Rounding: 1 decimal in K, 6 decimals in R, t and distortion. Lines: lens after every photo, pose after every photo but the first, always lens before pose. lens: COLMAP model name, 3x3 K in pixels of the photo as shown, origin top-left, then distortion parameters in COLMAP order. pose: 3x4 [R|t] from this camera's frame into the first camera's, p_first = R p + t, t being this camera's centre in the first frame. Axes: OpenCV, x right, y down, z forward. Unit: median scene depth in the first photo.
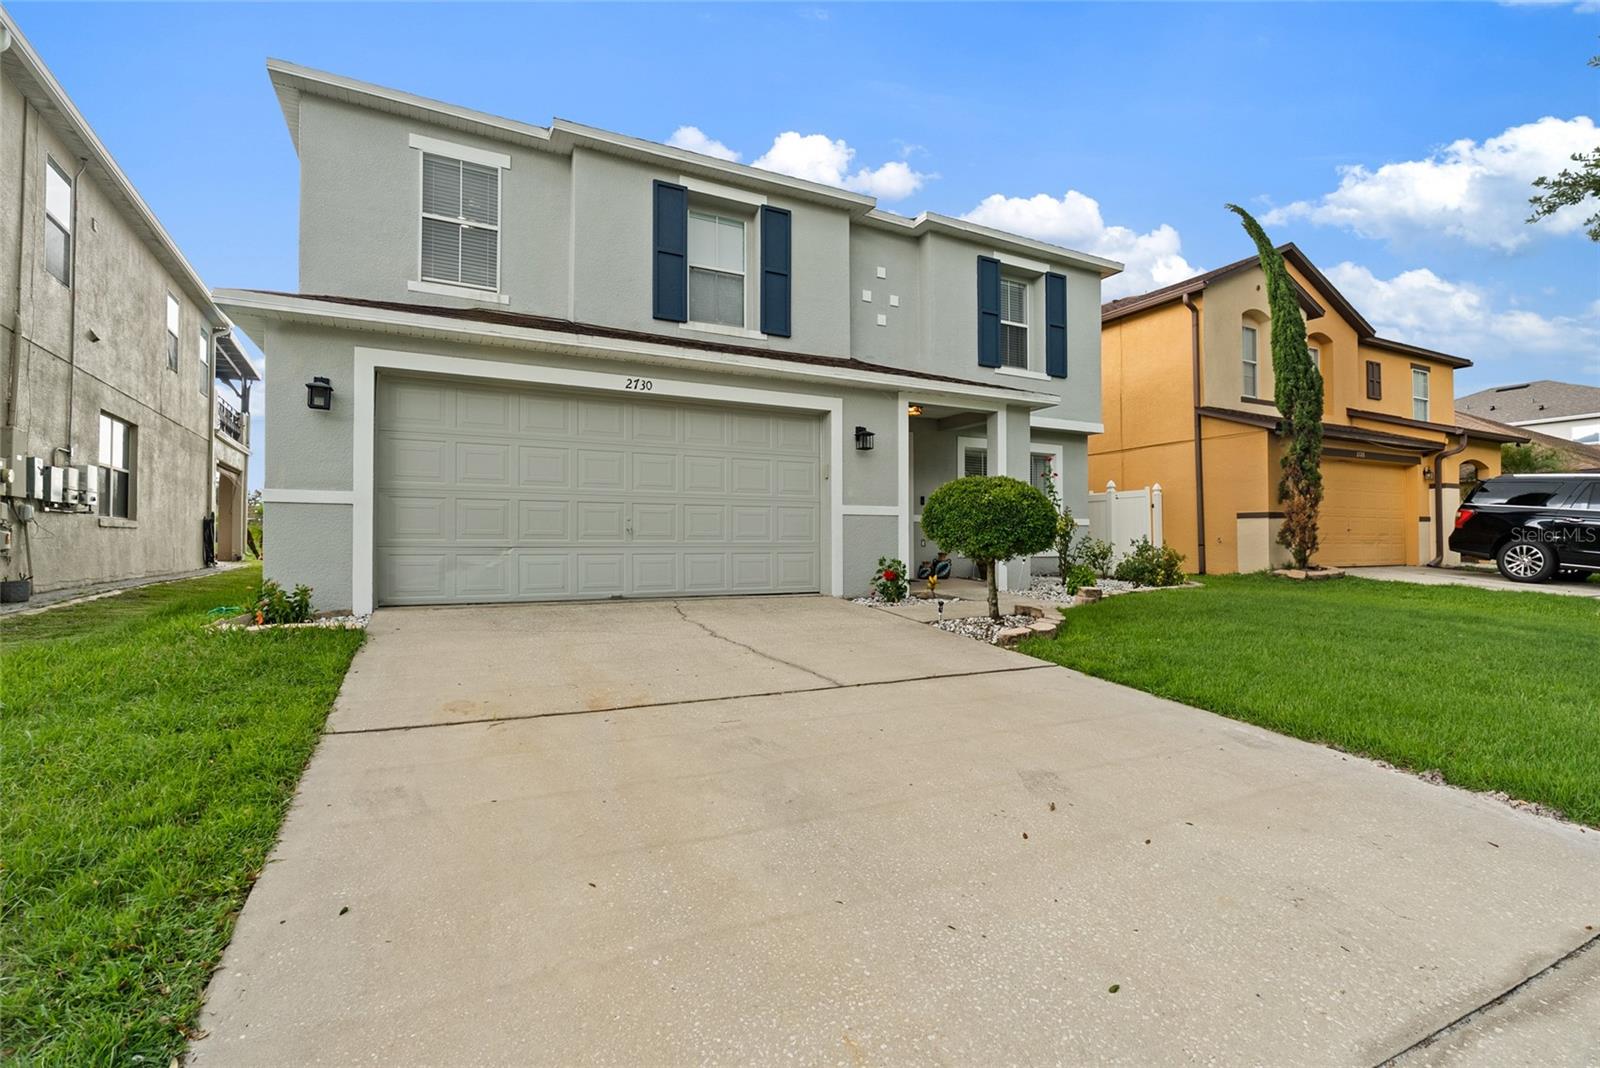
lens RADIAL K [[715.6, 0, 796.7], [0, 715.6, 535.9], [0, 0, 1]] dist [-0.008093, 0.001213]
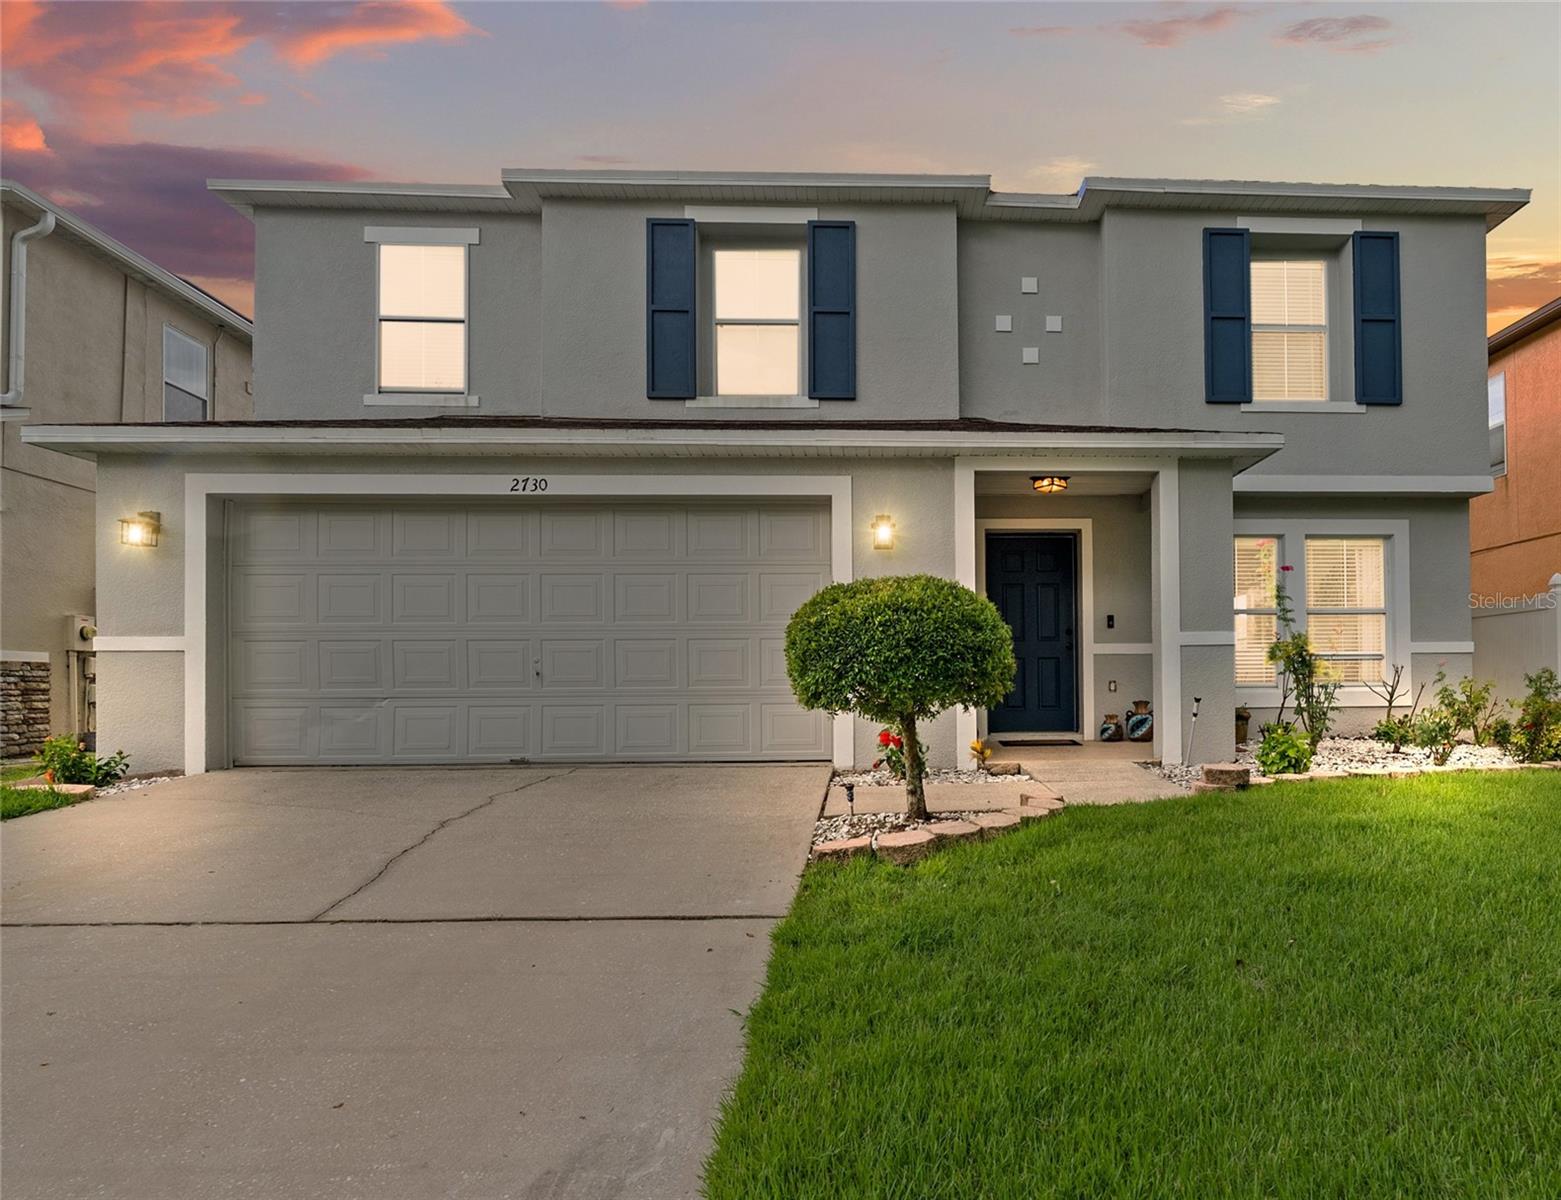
lens RADIAL K [[876.5, 0, 780.3], [0, 876.5, 679.9], [0, 0, 1]] dist [-0.003598, -0.001020]
pose [[0.910823, -0.011800, -0.412629, 0.334533], [0.012768, 0.999918, -0.000411, 0.001088], [0.412600, -0.004894, 0.910899, 0.207846]]
